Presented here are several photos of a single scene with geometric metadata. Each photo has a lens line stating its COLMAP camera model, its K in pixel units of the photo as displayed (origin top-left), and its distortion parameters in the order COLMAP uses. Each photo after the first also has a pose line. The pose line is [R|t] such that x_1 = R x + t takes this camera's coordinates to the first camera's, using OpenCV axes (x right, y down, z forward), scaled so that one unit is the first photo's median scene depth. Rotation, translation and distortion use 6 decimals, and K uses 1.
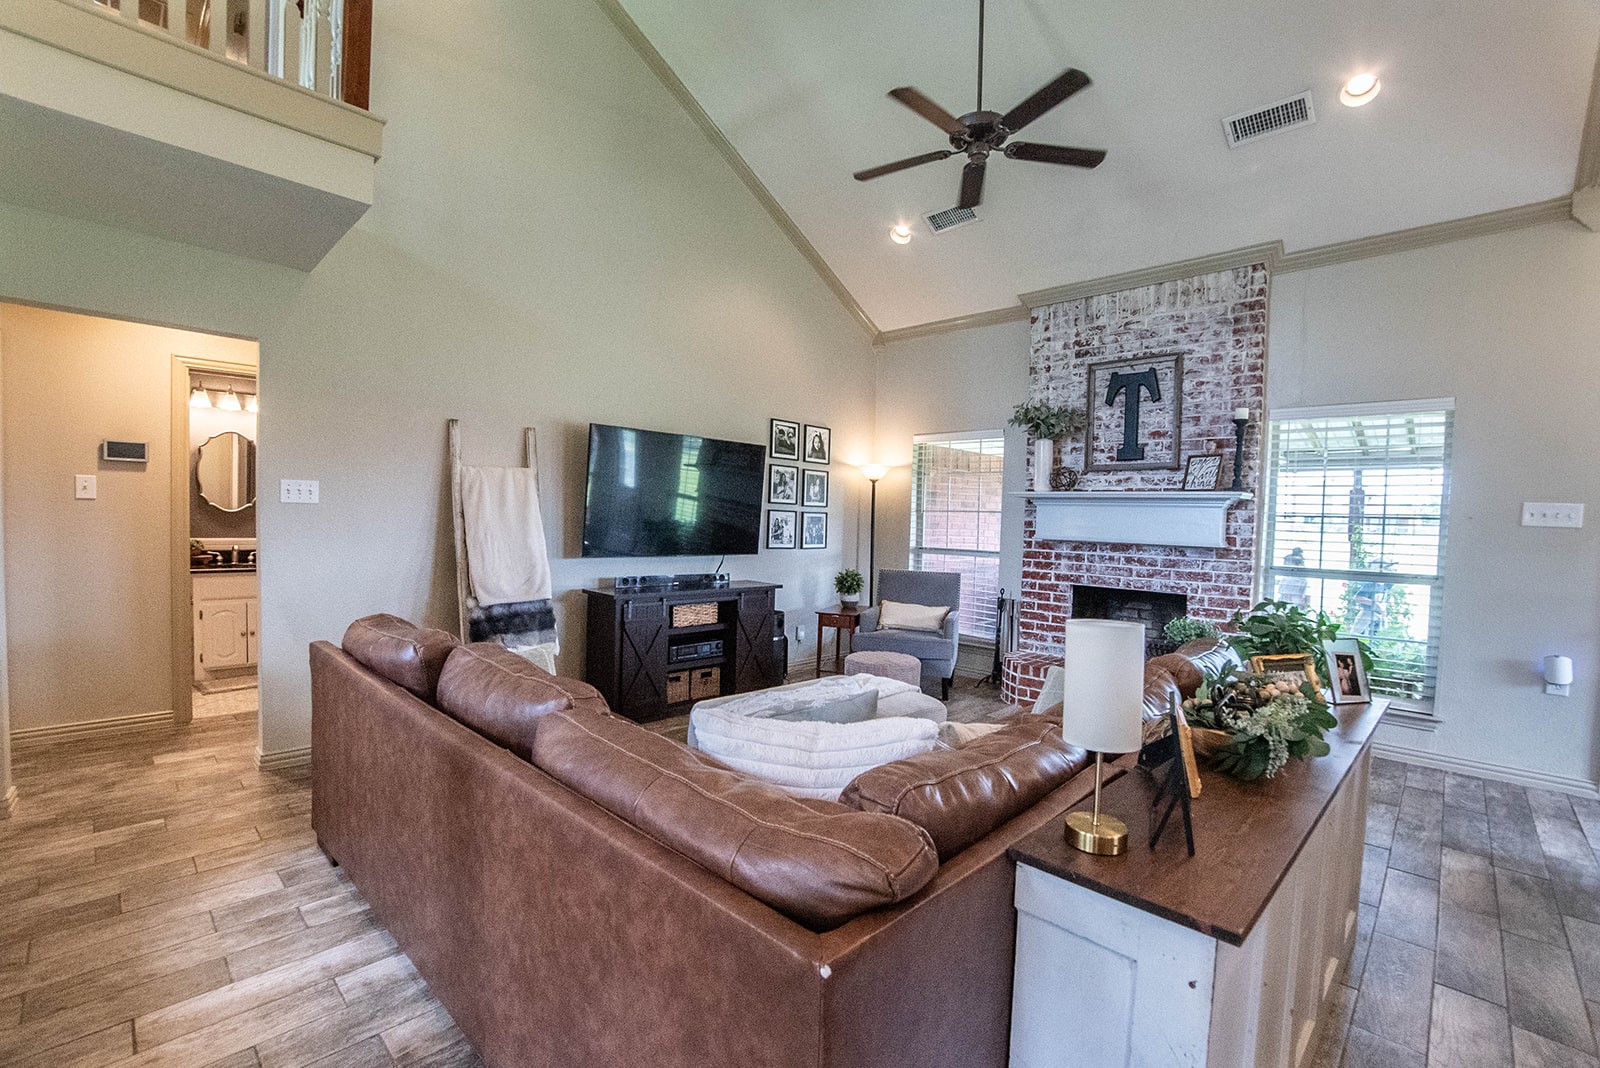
lens RADIAL K [[704.5, 0, 796.4], [0, 704.5, 540.5], [0, 0, 1]] dist [-0.041153, 0.009848]
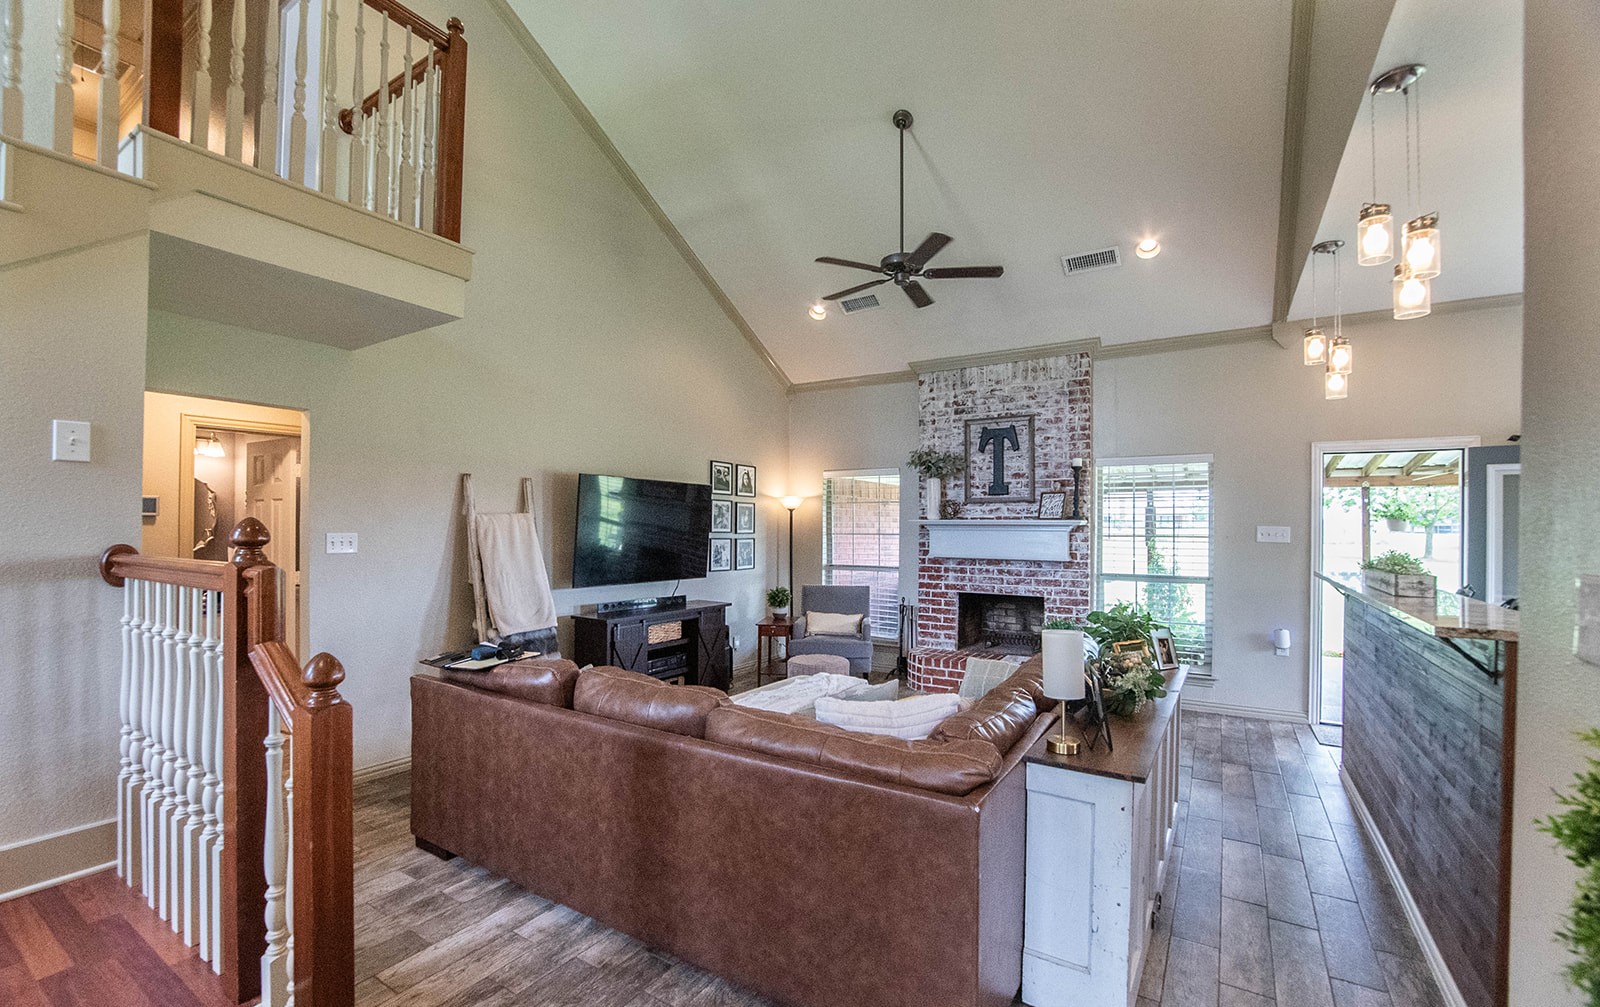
lens RADIAL K [[680.0, 0, 800.4], [0, 680.0, 515.9], [0, 0, 1]] dist [-0.032134, 0.000084]
pose [[0.977312, -0.019216, 0.210932, -0.150422], [0.028768, 0.998690, -0.042309, -0.032877], [-0.209842, 0.047417, 0.976585, -0.155544]]
